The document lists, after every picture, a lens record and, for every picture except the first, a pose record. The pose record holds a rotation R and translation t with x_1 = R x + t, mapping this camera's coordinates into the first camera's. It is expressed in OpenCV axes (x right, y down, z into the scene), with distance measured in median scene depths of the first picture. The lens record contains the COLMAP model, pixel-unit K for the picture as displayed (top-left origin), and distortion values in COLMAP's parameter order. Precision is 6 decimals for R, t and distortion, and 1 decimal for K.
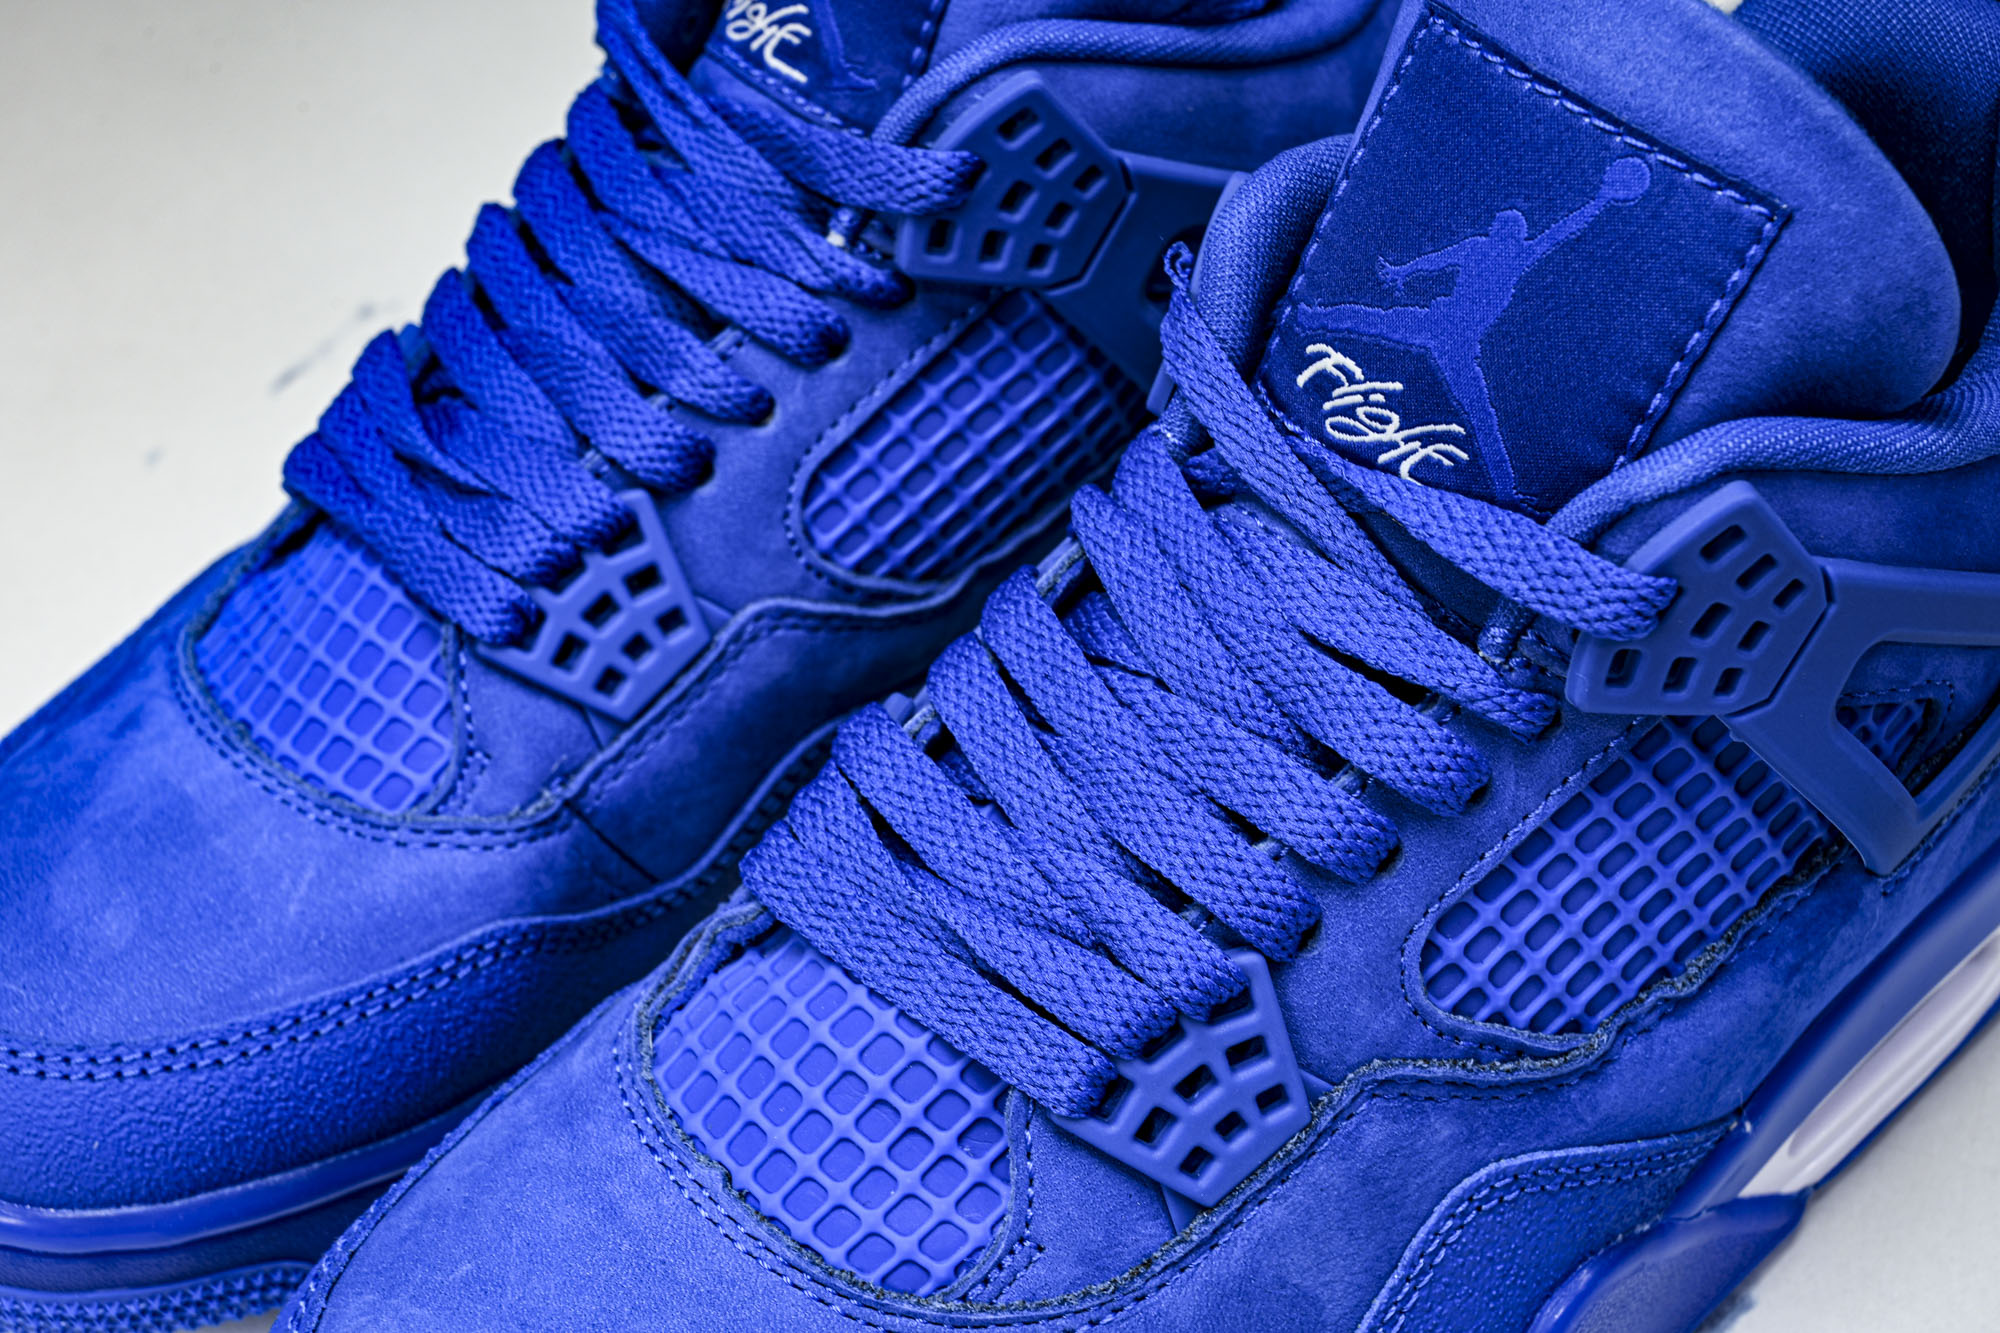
lens RADIAL K [[3306.0, 0, 1008.3], [0, 3306.0, 656.4], [0, 0, 1]] dist [-0.038226, 0.000000]
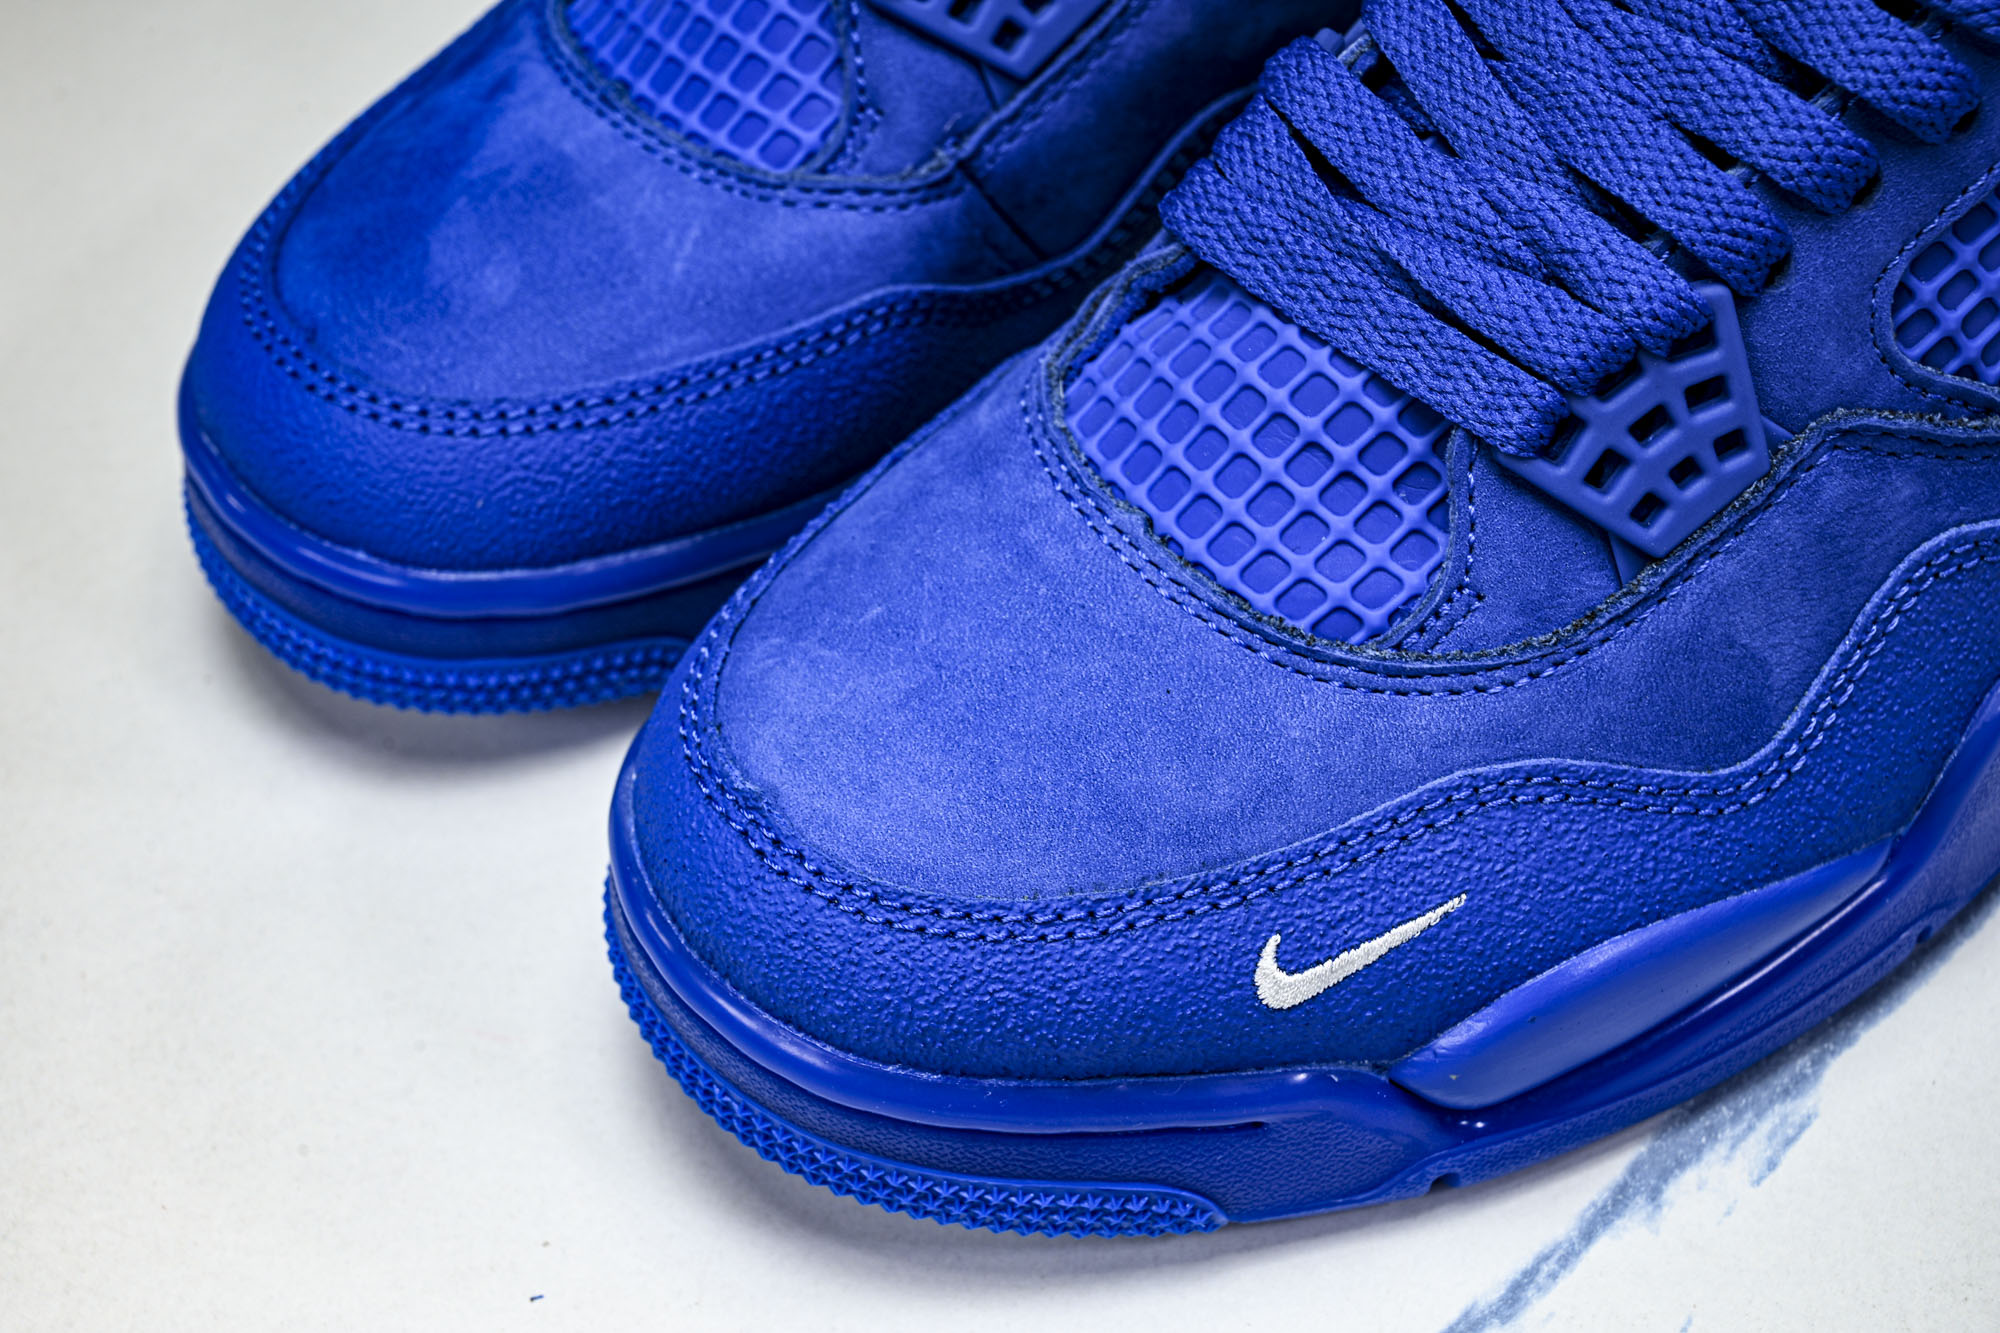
lens RADIAL K [[3306.0, 0, 996.1], [0, 3306.0, 682.2], [0, 0, 1]] dist [-0.038226, 0.000000]
pose [[0.997813, 0.020779, -0.062748, -0.067459], [-0.013414, 0.993205, 0.115600, 0.092504], [0.064724, -0.114506, 0.991312, 0.039913]]
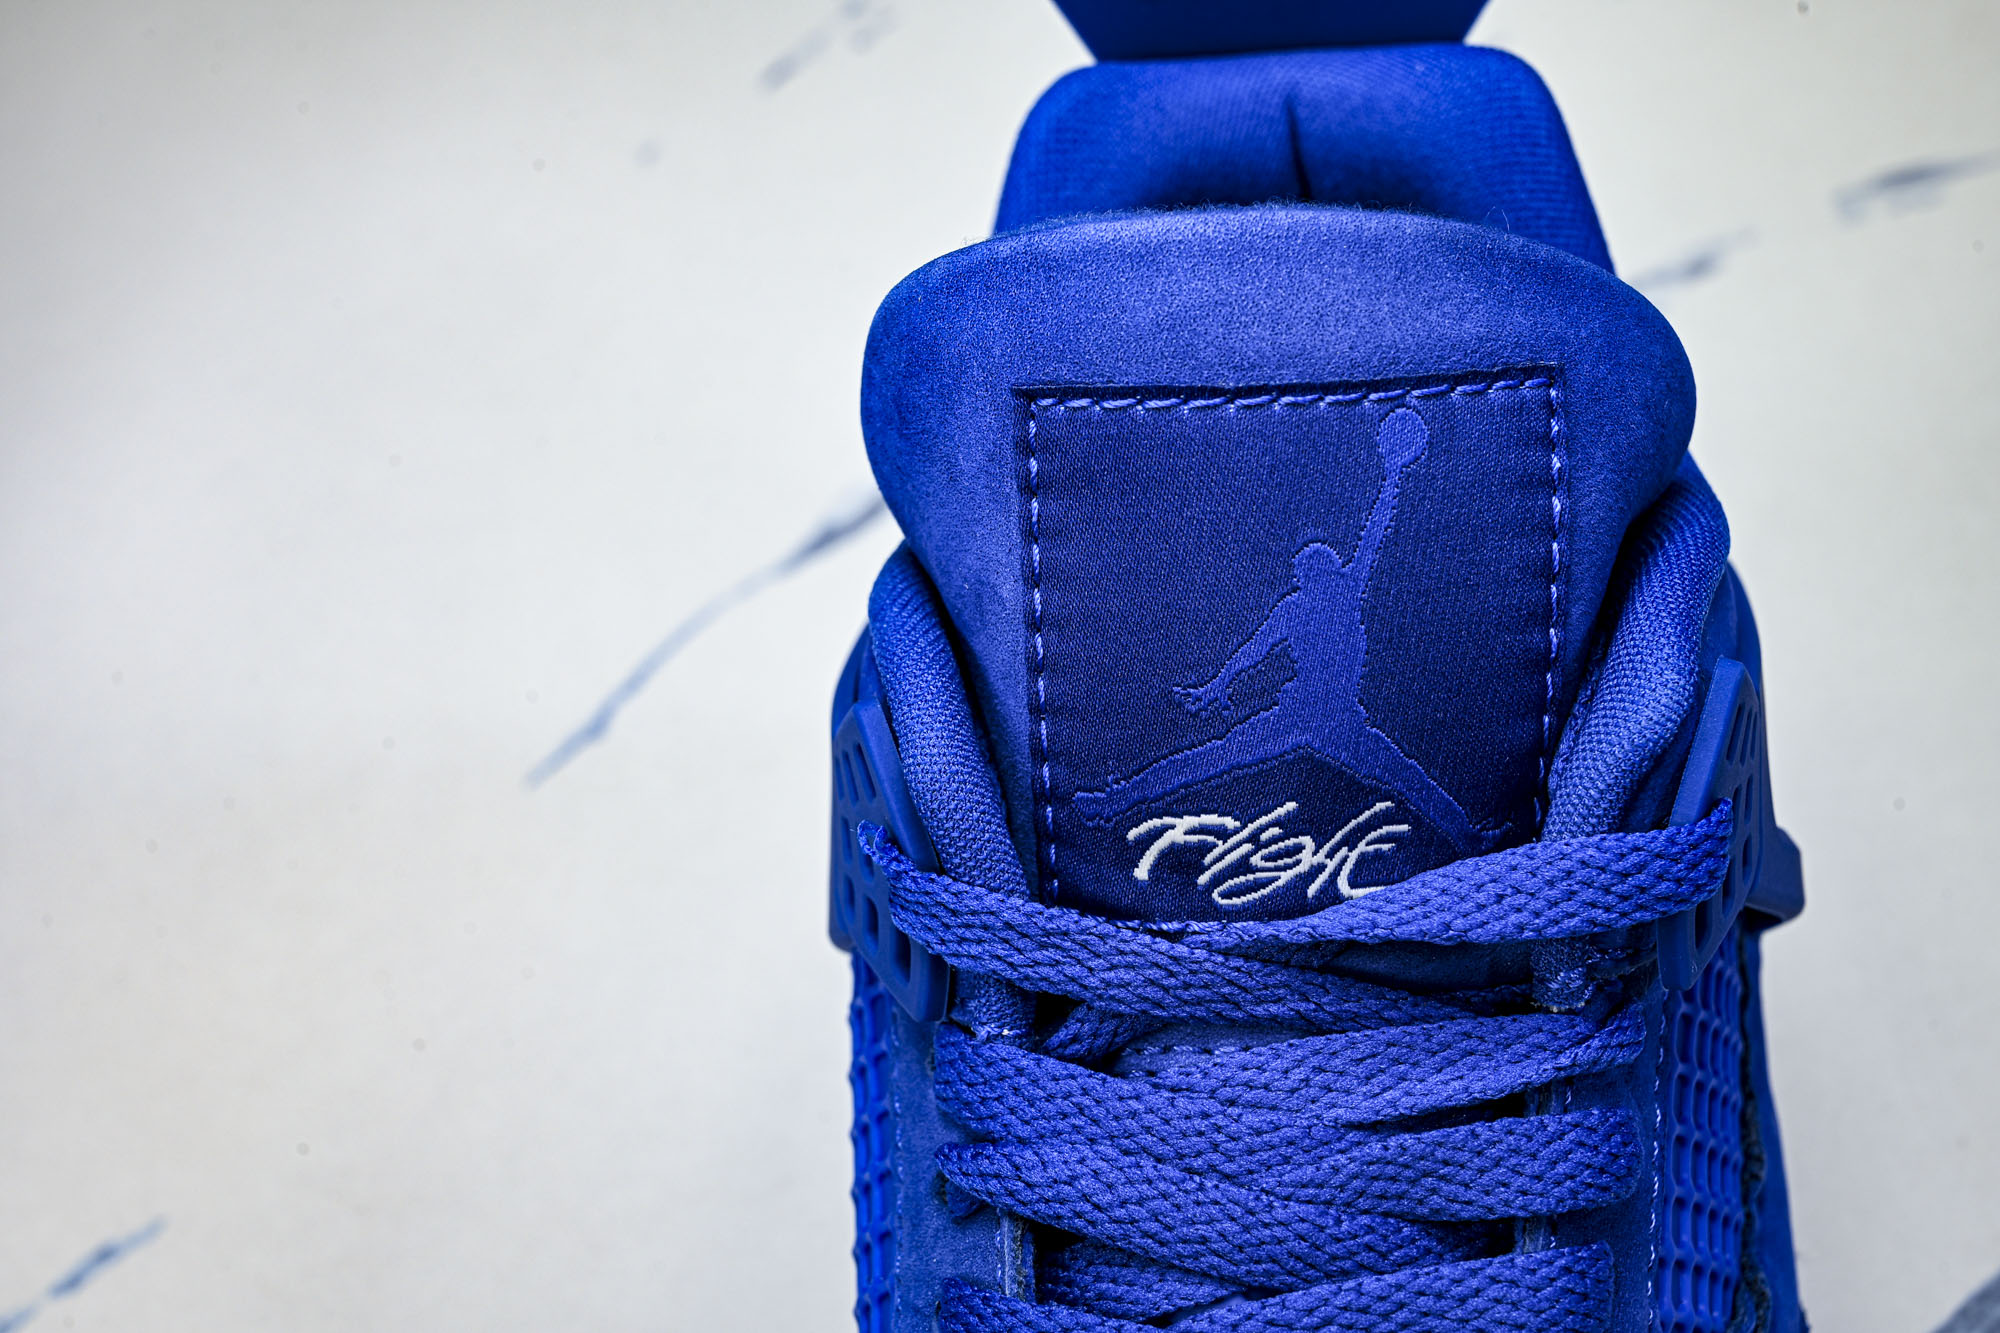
lens RADIAL K [[3306.0, 0, 1000.0], [0, 3306.0, 667.3], [0, 0, 1]] dist [-0.038226, 0.000000]
pose [[0.673398, -0.560728, 0.481788, -0.283724], [0.568691, 0.809302, 0.147042, -0.256961], [-0.472362, 0.174970, 0.863863, 0.330483]]
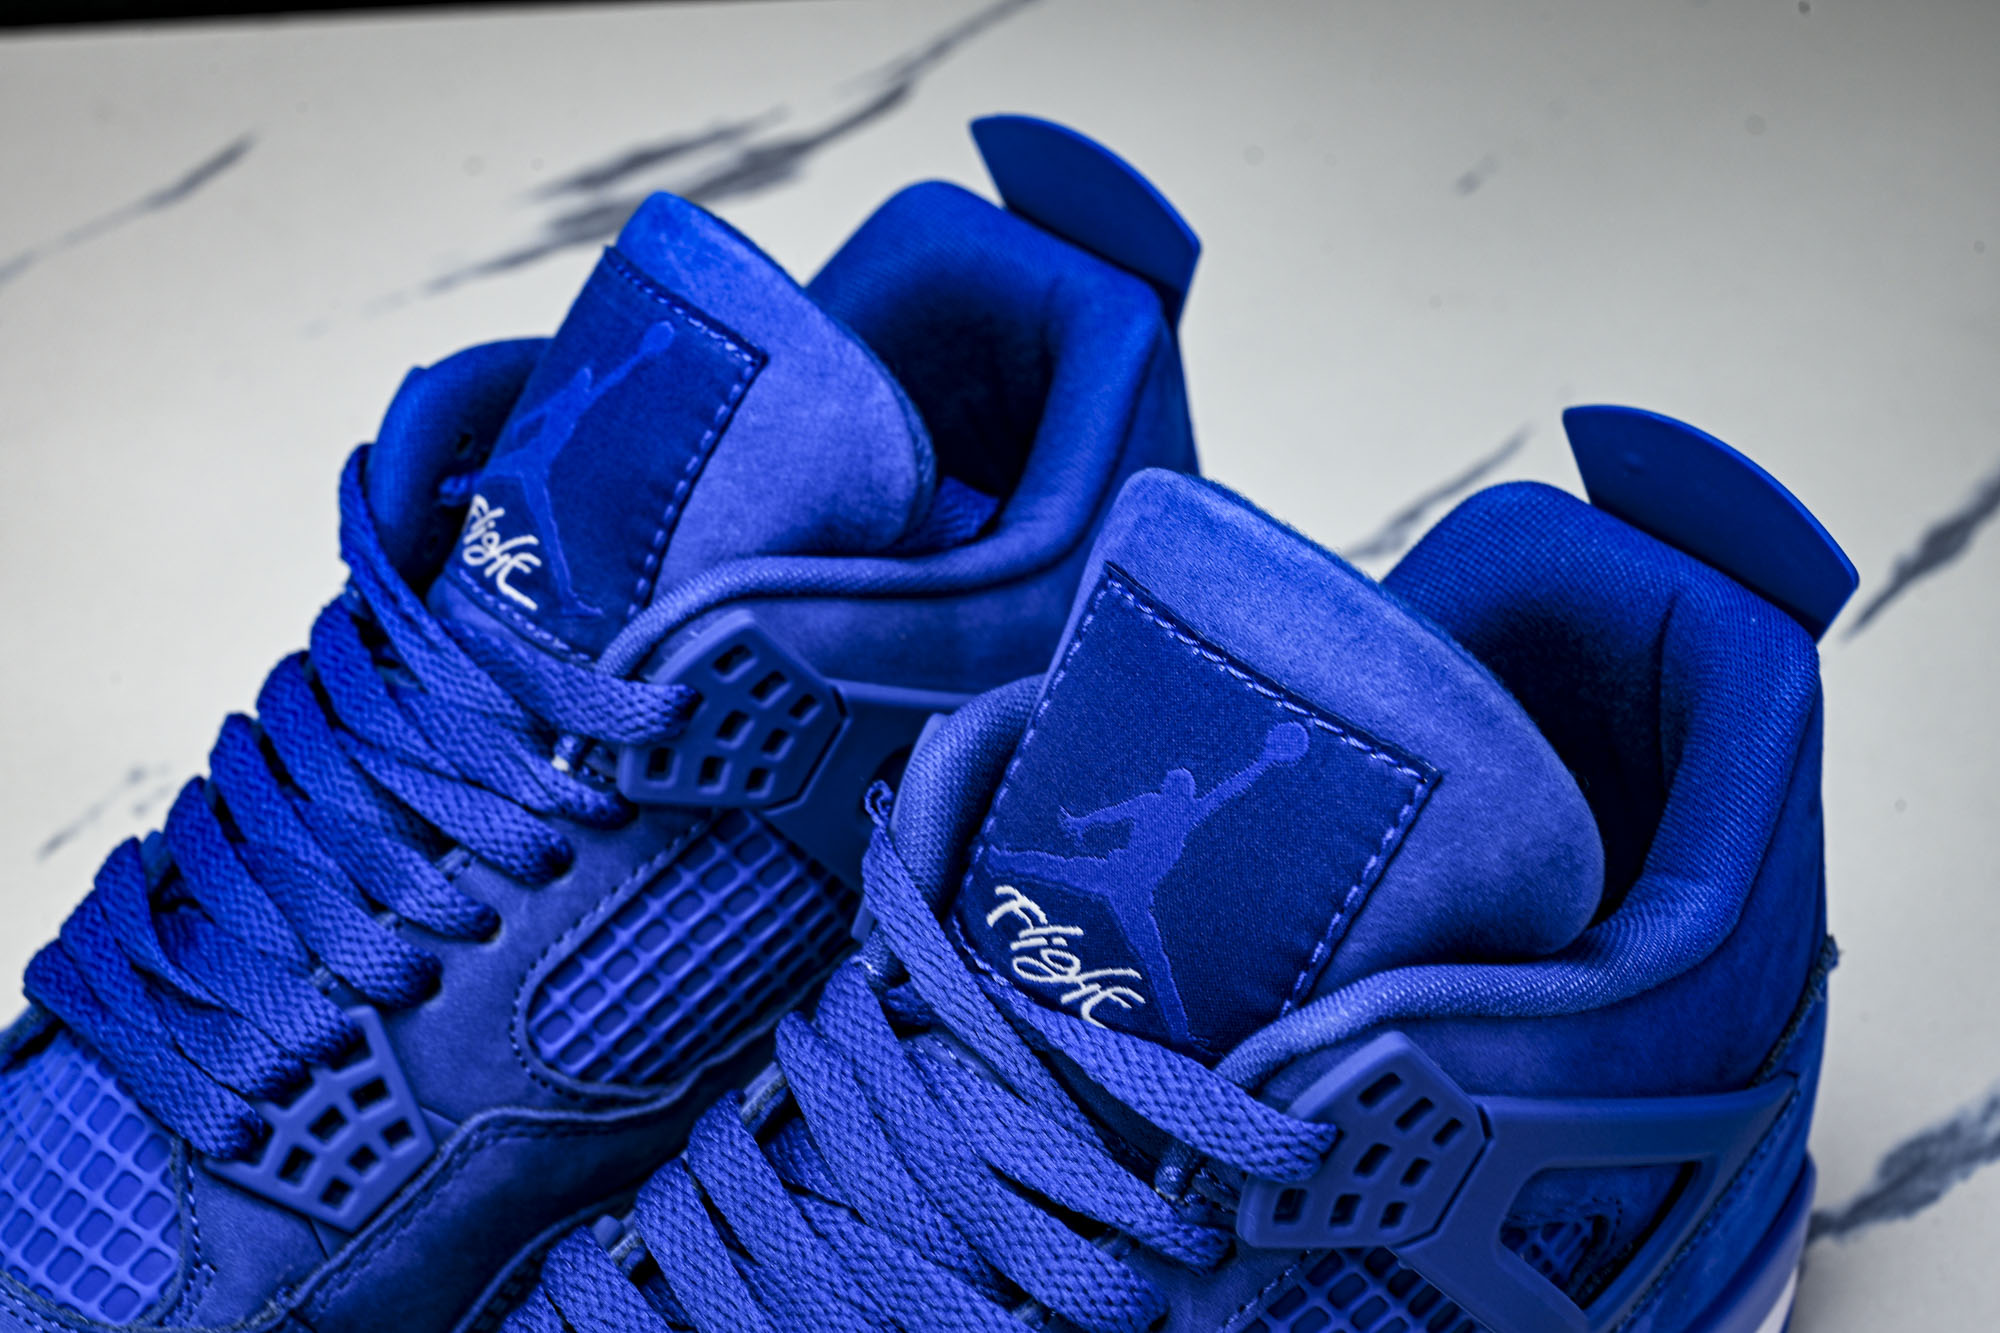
lens RADIAL K [[3306.0, 0, 1036.2], [0, 3306.0, 647.9], [0, 0, 1]] dist [-0.038226, 0.000000]
pose [[0.998653, 0.001681, 0.051868, 0.048340], [0.003528, 0.994964, -0.100173, -0.064201], [-0.051775, 0.100221, 0.993617, -0.051071]]
